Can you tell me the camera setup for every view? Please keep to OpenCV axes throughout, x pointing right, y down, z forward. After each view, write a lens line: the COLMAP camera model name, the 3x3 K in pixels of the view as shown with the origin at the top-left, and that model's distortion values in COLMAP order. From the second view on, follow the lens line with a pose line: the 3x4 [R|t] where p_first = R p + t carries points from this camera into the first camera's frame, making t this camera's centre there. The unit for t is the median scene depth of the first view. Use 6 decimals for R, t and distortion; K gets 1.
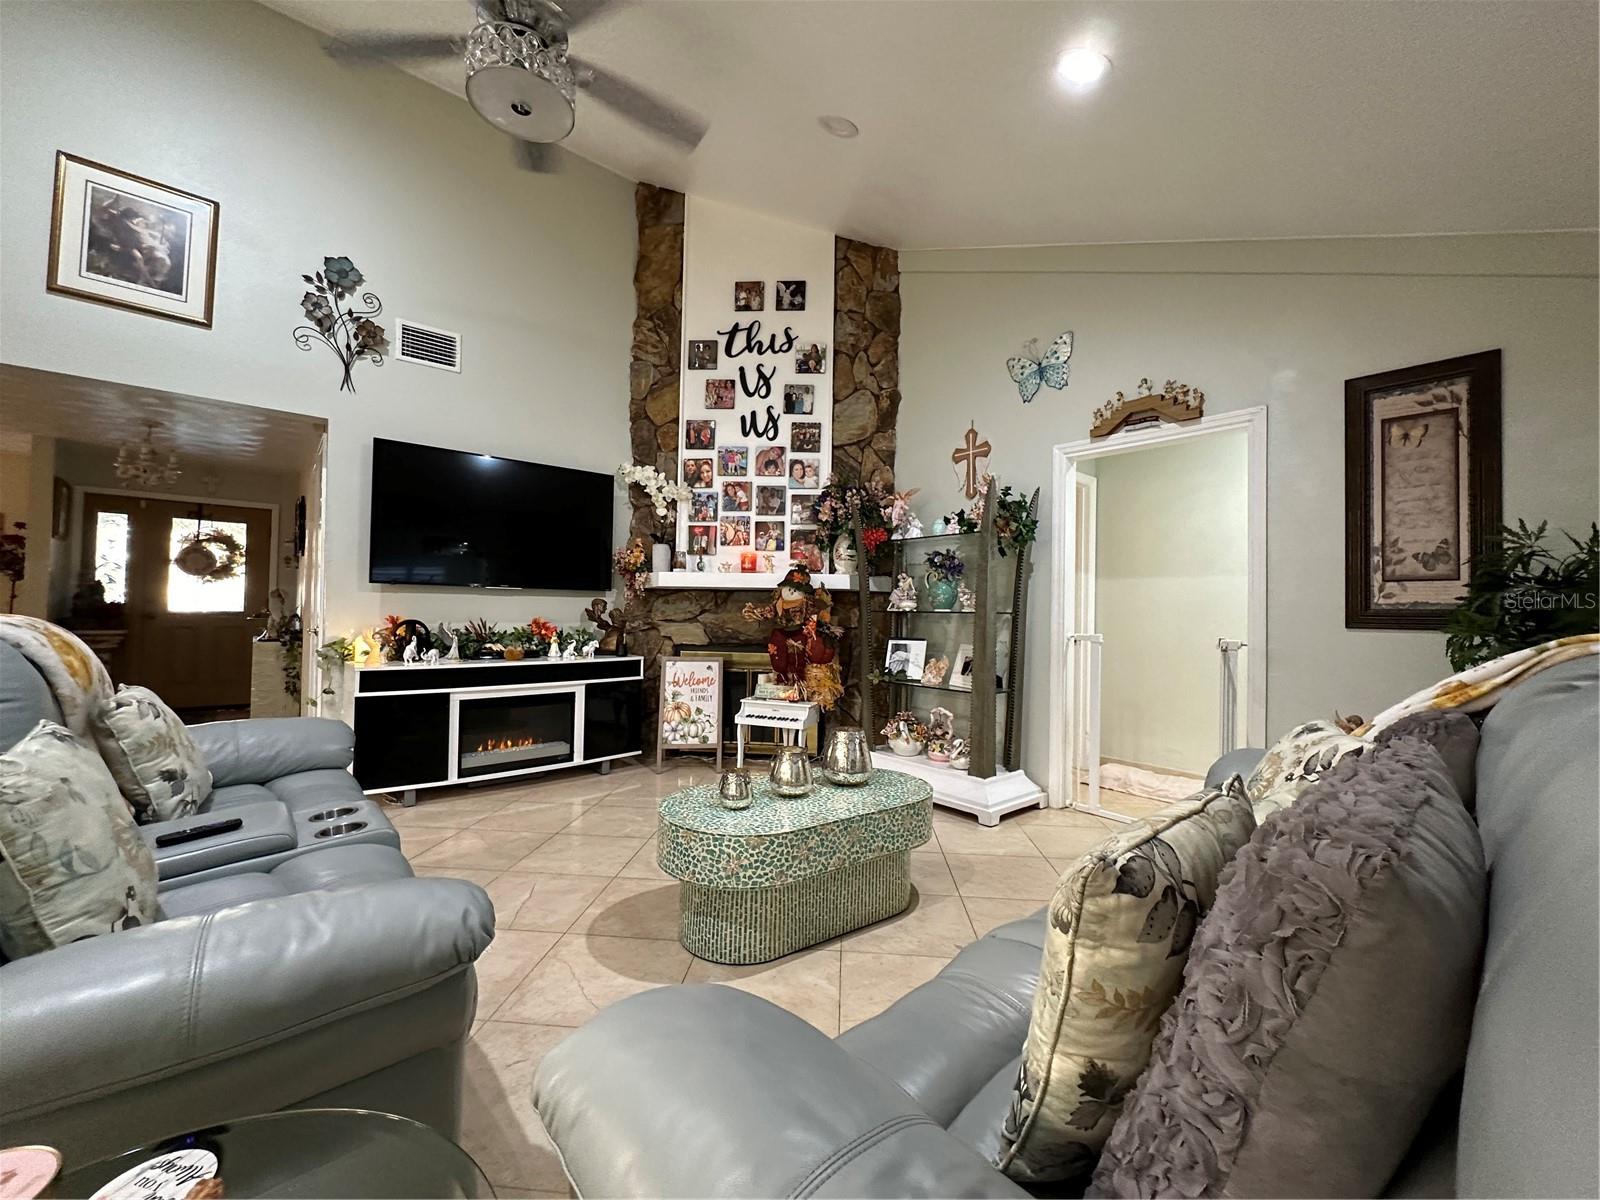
lens RADIAL K [[640.5, 0, 800.9], [0, 640.5, 597.1], [0, 0, 1]] dist [-0.000805, -0.000021]
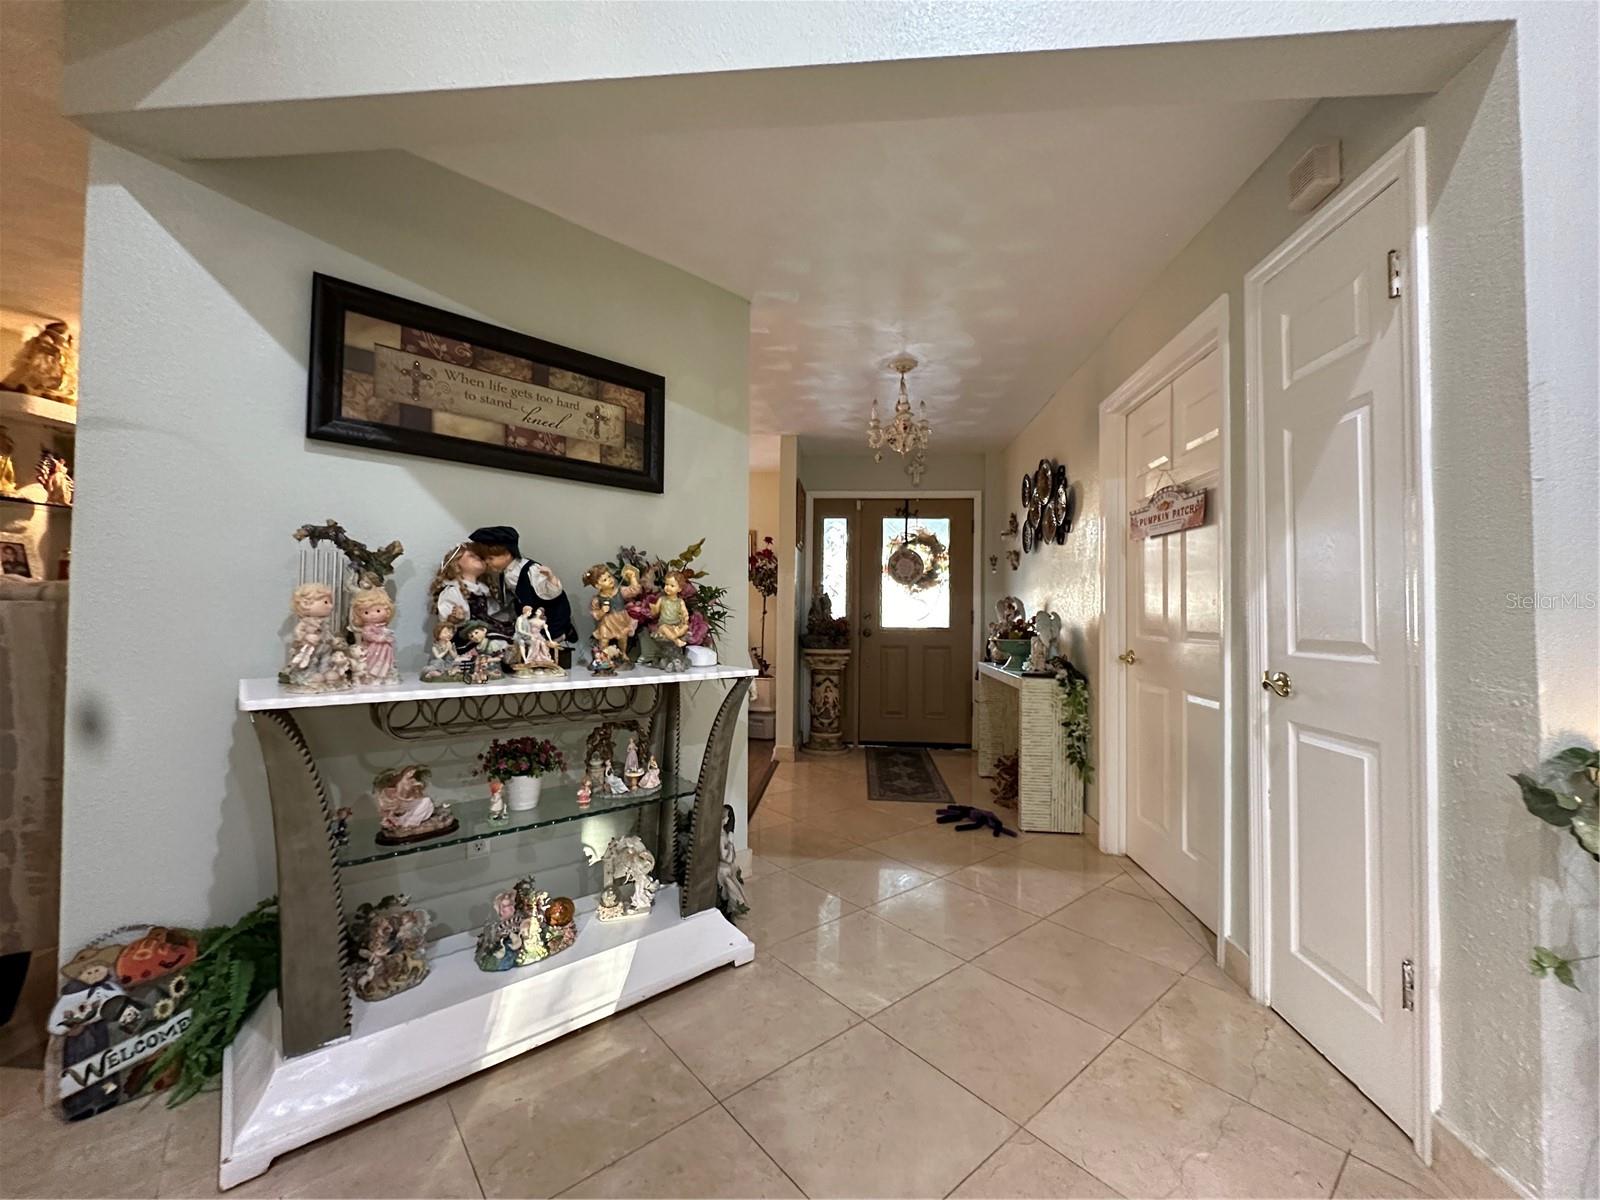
lens RADIAL K [[640.5, 0, 800.9], [0, 640.5, 597.1], [0, 0, 1]] dist [-0.000805, -0.000021]
pose [[0.704541, -0.029455, -0.709052, -0.356452], [0.021007, 0.999566, -0.020650, -0.002311], [0.709352, -0.000347, 0.704854, 0.248280]]
